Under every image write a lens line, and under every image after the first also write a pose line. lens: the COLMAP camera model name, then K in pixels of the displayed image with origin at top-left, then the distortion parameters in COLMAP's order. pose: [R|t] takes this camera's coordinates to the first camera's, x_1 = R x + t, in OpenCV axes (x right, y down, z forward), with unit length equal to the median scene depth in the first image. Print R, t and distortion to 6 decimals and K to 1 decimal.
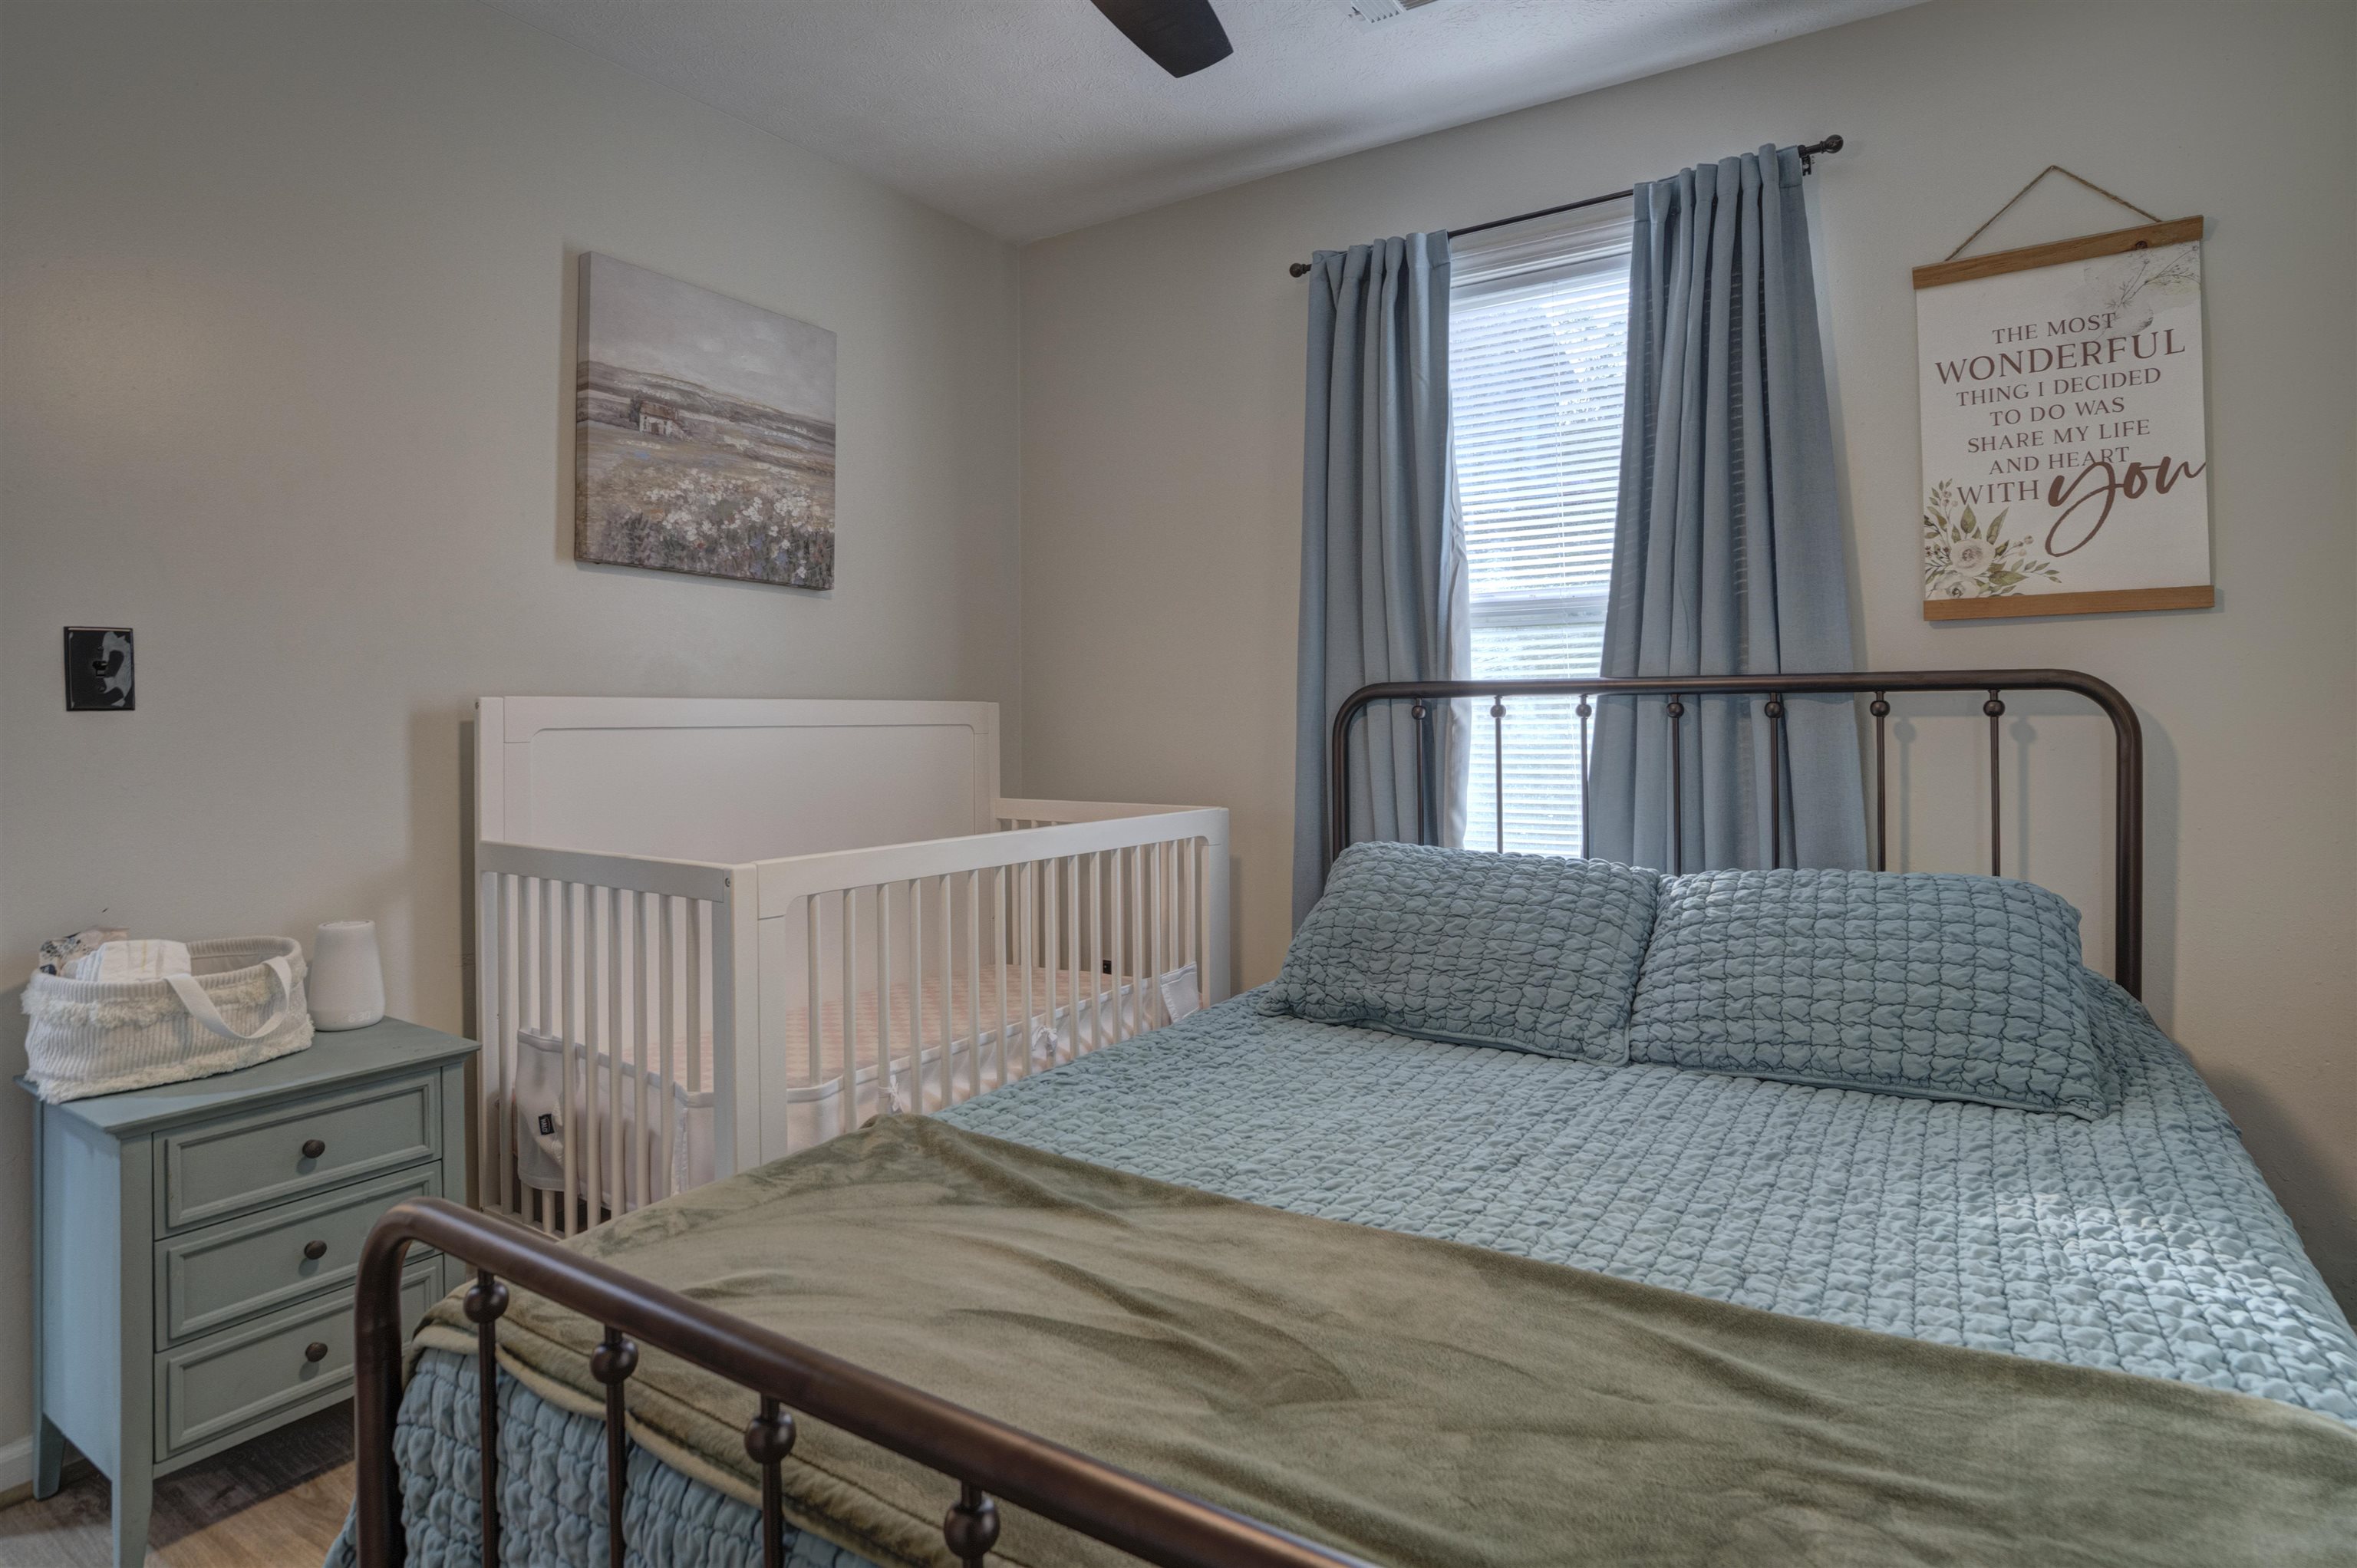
lens RADIAL K [[1274.5, 0, 1180.8], [0, 1274.5, 710.5], [0, 0, 1]] dist [-0.001190, -0.000073]
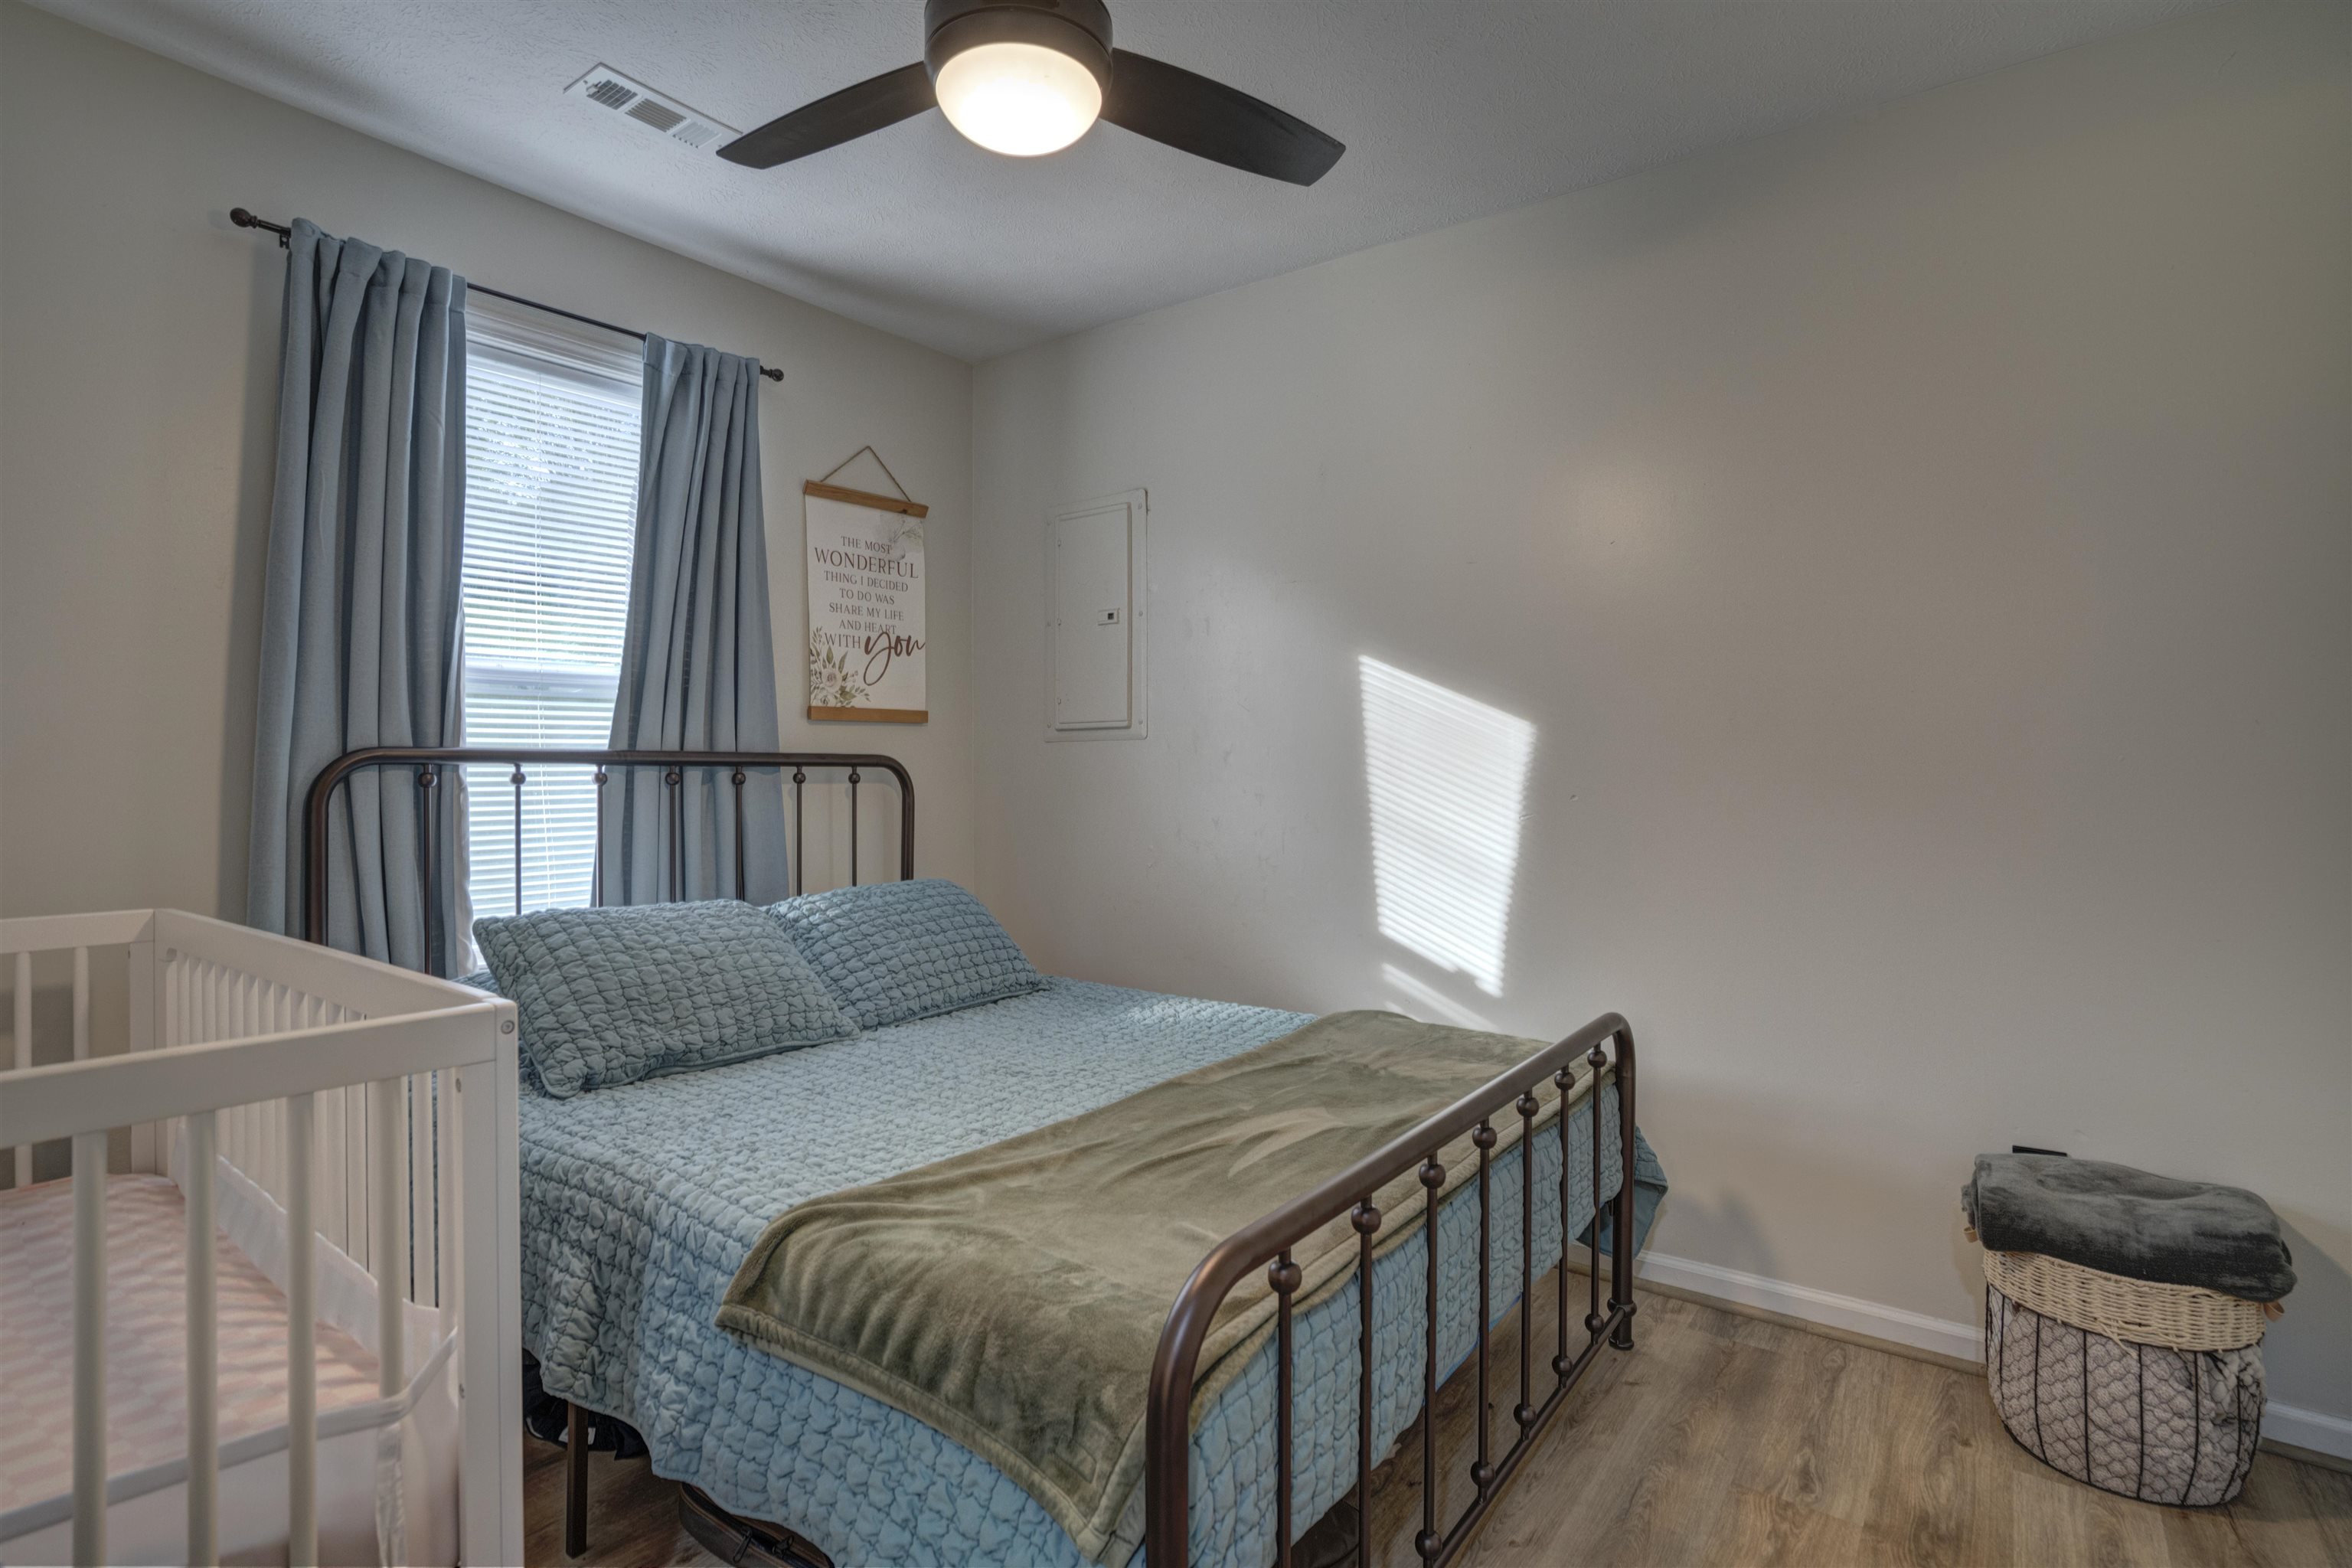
lens RADIAL K [[1168.3, 0, 1178.2], [0, 1168.3, 779.1], [0, 0, 1]] dist [-0.001813, 0.000286]
pose [[0.086810, 0.002912, 0.996221, -0.744627], [-0.005687, 0.999981, -0.002427, 0.000719], [-0.996209, -0.005454, 0.086825, 0.456502]]
